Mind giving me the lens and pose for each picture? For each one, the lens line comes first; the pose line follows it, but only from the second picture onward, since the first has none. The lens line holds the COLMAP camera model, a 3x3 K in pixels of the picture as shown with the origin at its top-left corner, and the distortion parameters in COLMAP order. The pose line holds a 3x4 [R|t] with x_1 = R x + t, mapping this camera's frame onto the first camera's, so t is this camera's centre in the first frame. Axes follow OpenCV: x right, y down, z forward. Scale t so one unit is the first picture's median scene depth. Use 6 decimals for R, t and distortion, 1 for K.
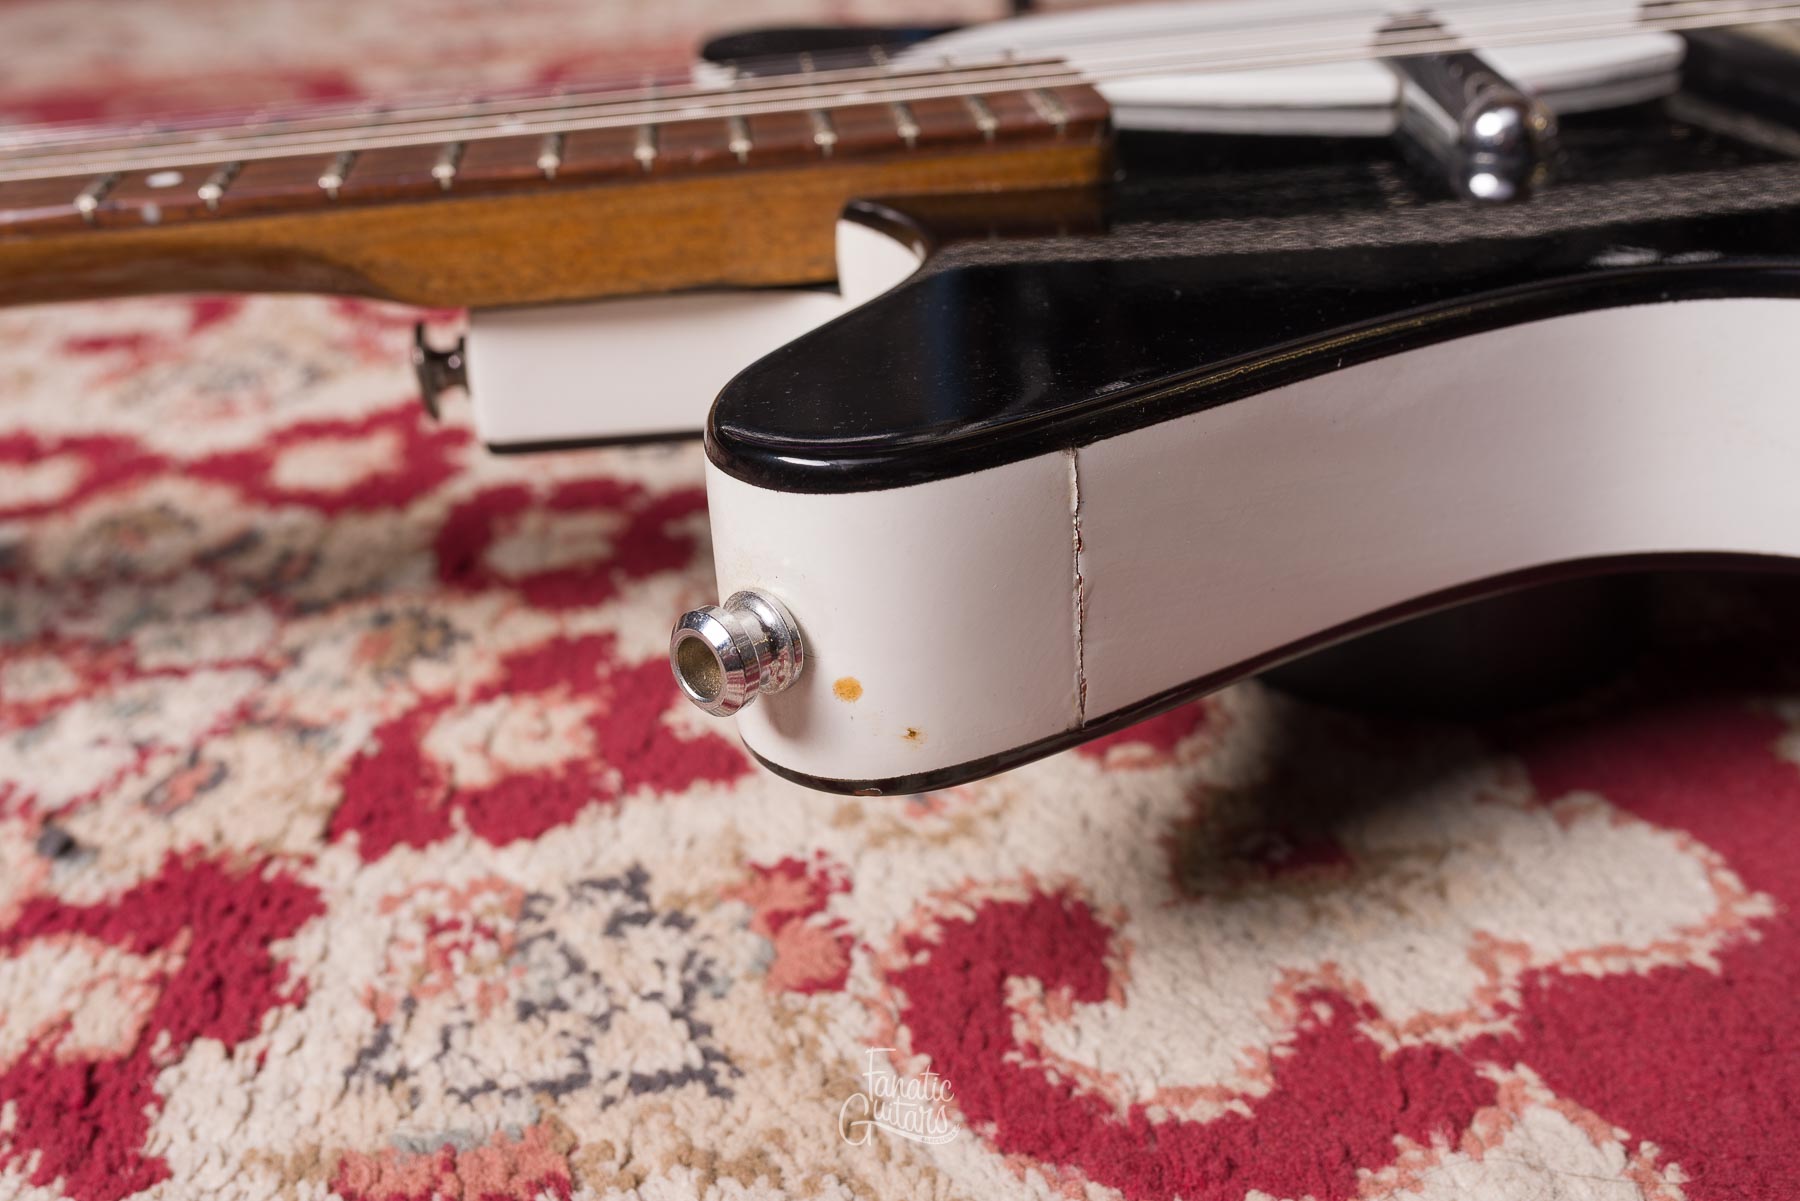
lens RADIAL K [[1853.5, 0, 900.0], [0, 1853.5, 600.5], [0, 0, 1]] dist [-0.004303, 0.002613]
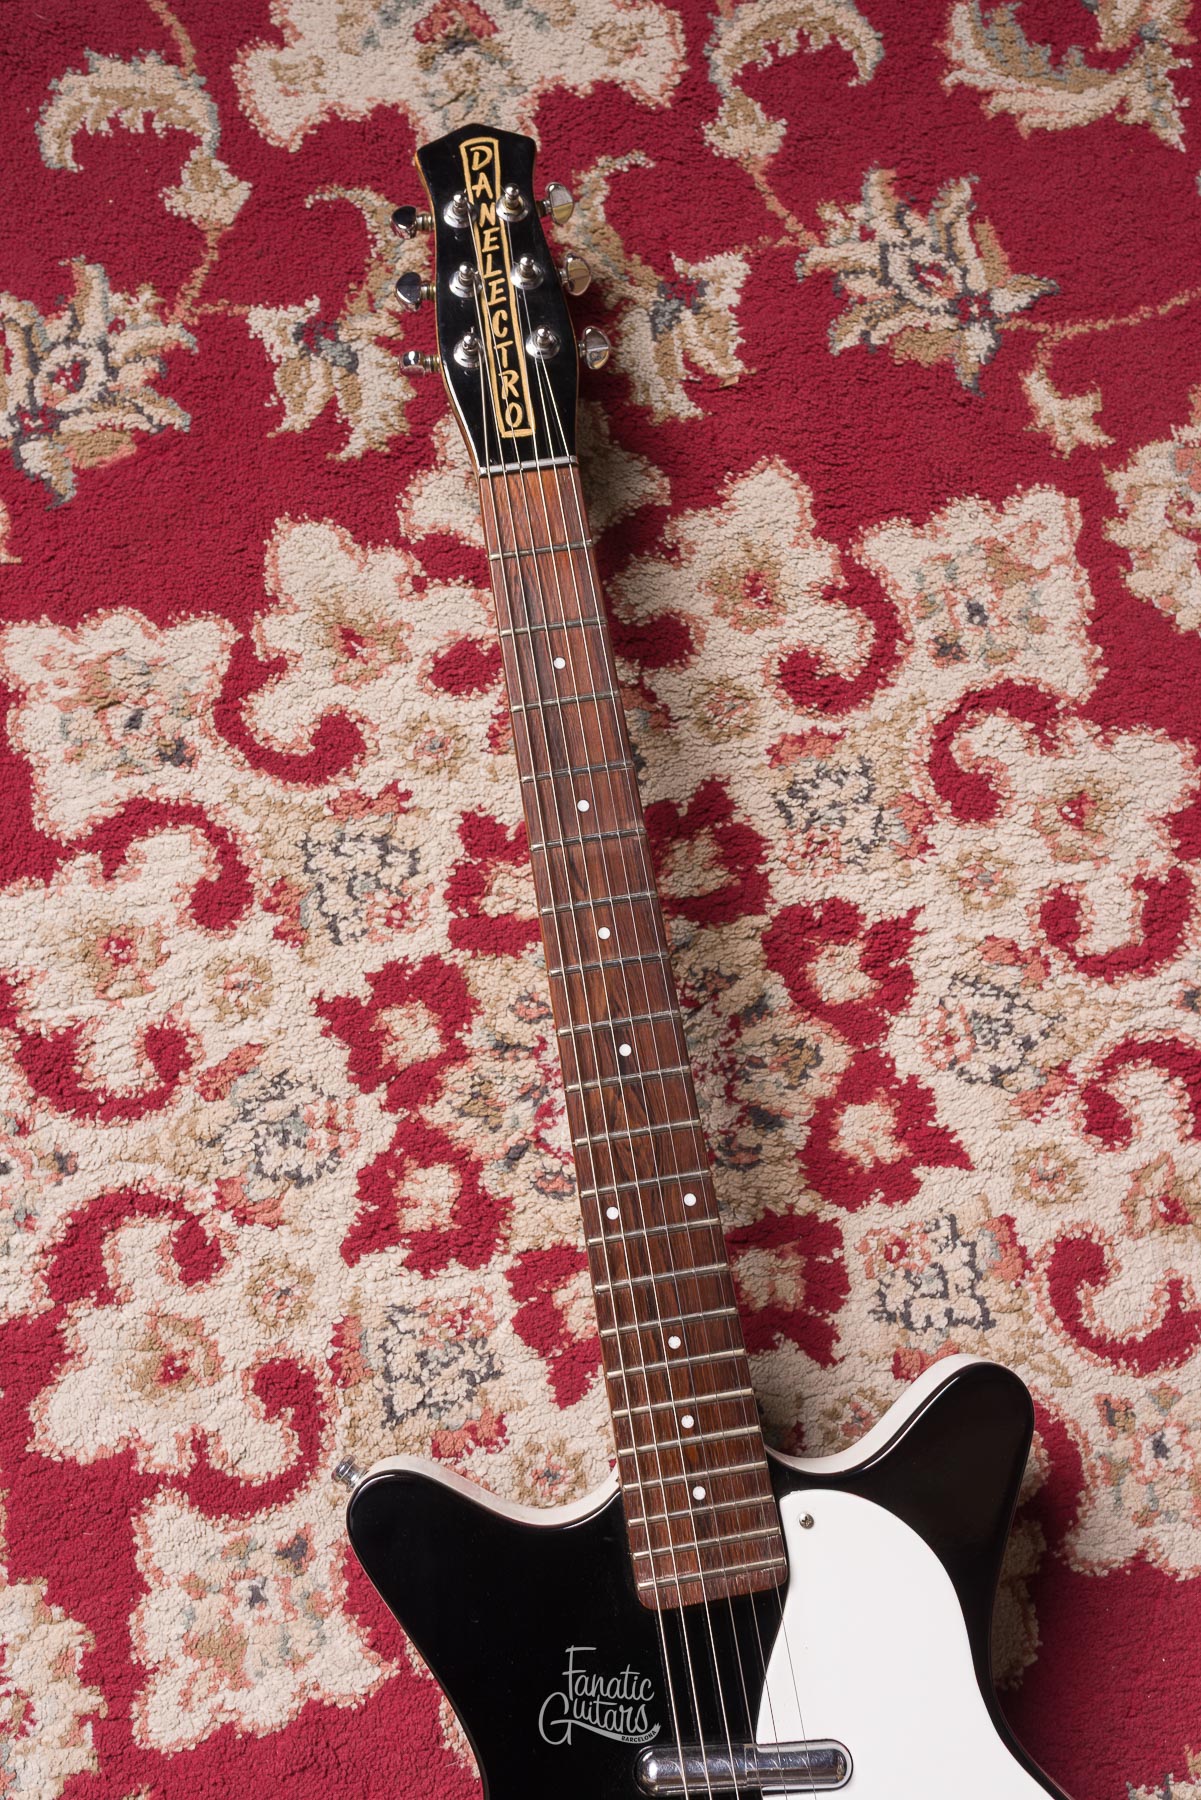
lens RADIAL K [[1731.3, 0, 600.5], [0, 1731.3, 900.0], [0, 0, 1]] dist [-0.002598, 0.001224]
pose [[0.064072, 0.992483, -0.104273, -0.631512], [-0.484354, 0.122283, 0.866284, -2.537197], [0.872523, -0.005000, 0.488547, -0.176722]]
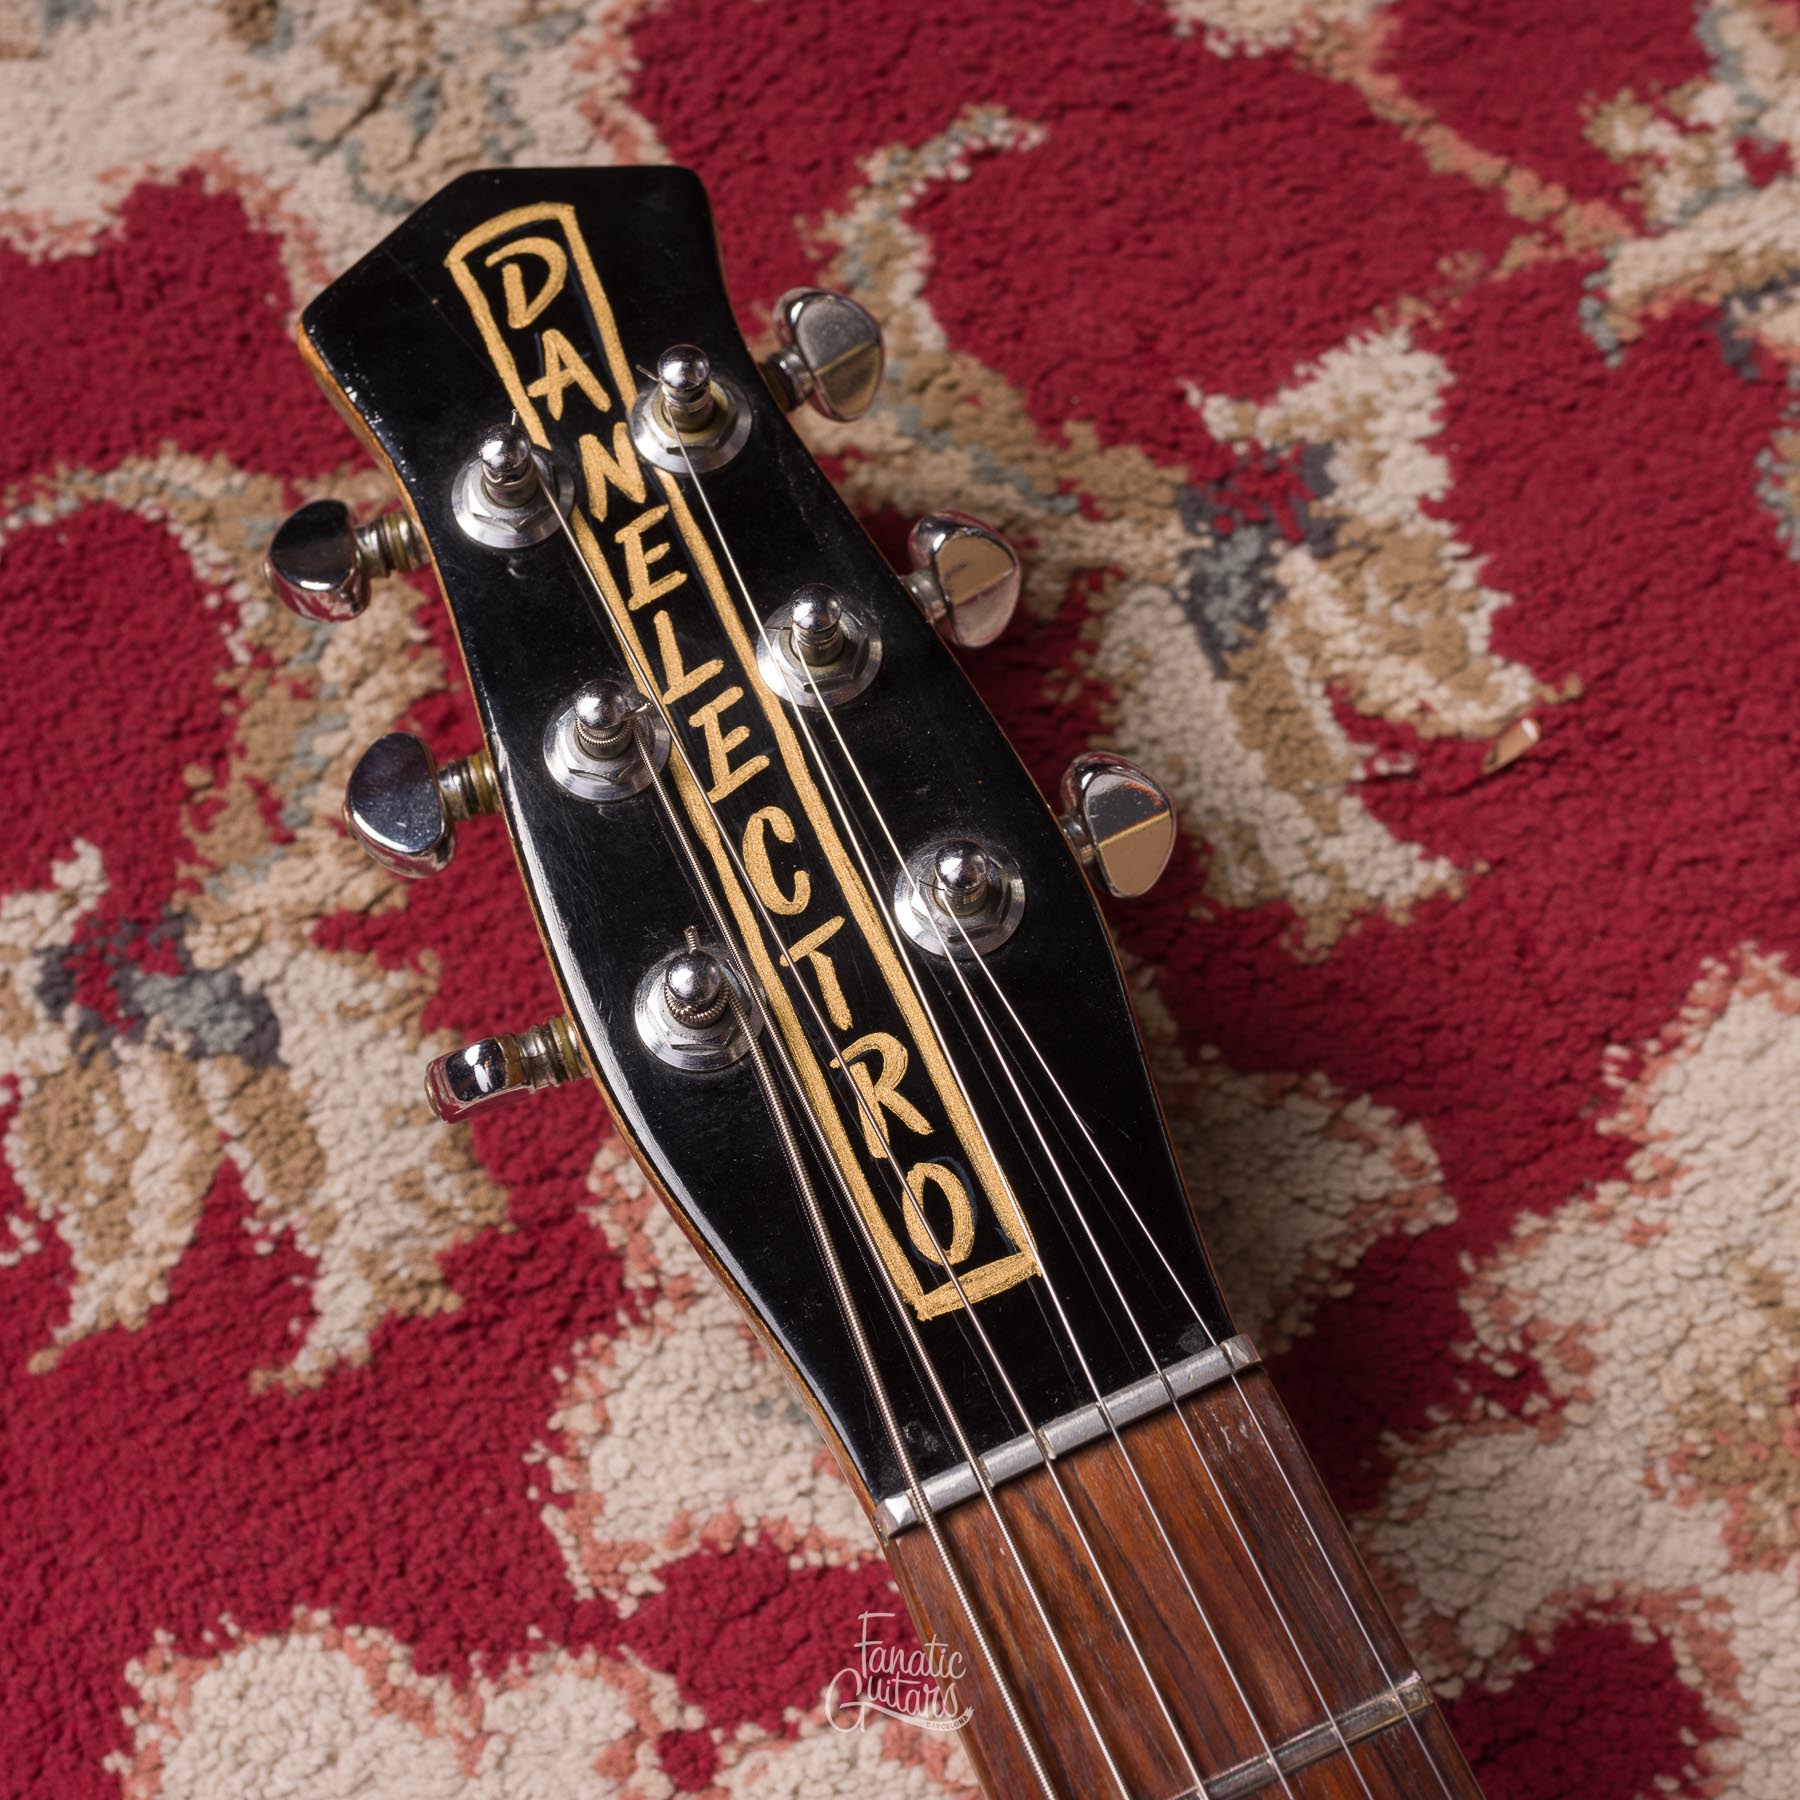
lens RADIAL K [[2824.0, 0, 844.2], [0, 2824.0, 858.6], [0, 0, 1]] dist [0.002588, -0.002673]
pose [[0.328236, 0.916153, -0.230055, -1.599925], [-0.428987, 0.361563, 0.827793, -1.110168], [0.841565, -0.173020, 0.511696, 0.486173]]
